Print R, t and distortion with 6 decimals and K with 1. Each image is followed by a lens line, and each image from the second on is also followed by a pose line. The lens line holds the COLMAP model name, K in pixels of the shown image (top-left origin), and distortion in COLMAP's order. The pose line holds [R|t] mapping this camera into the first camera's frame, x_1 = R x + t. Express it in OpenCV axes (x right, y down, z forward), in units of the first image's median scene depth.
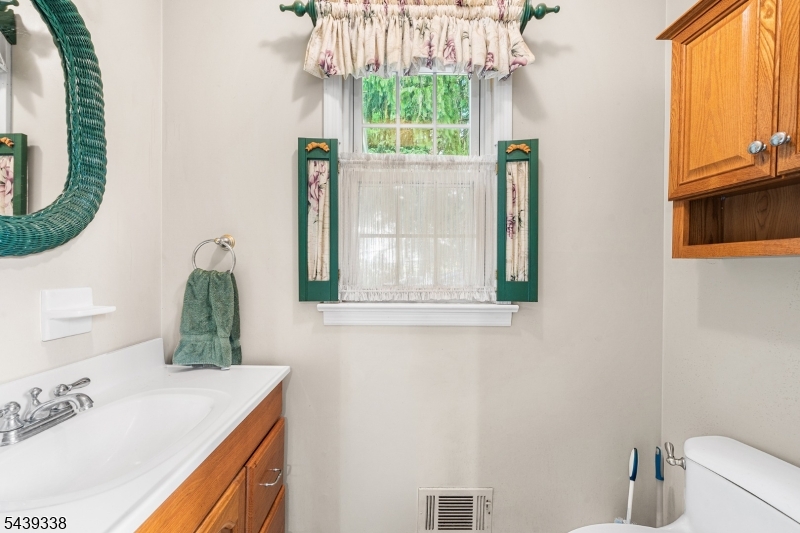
lens RADIAL K [[323.0, 0, 396.5], [0, 323.0, 266.2], [0, 0, 1]] dist [-0.000476, 0.000004]
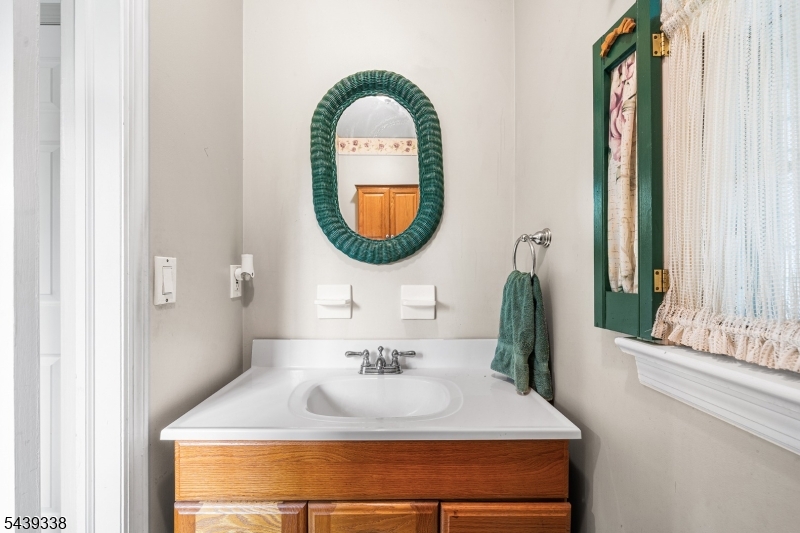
lens RADIAL K [[323.0, 0, 396.5], [0, 323.0, 266.2], [0, 0, 1]] dist [-0.000476, 0.000004]
pose [[-0.030722, -0.023046, -0.999262, 0.286450], [0.015686, 0.999600, -0.023536, 0.009975], [0.999405, -0.016398, -0.030348, 0.662030]]
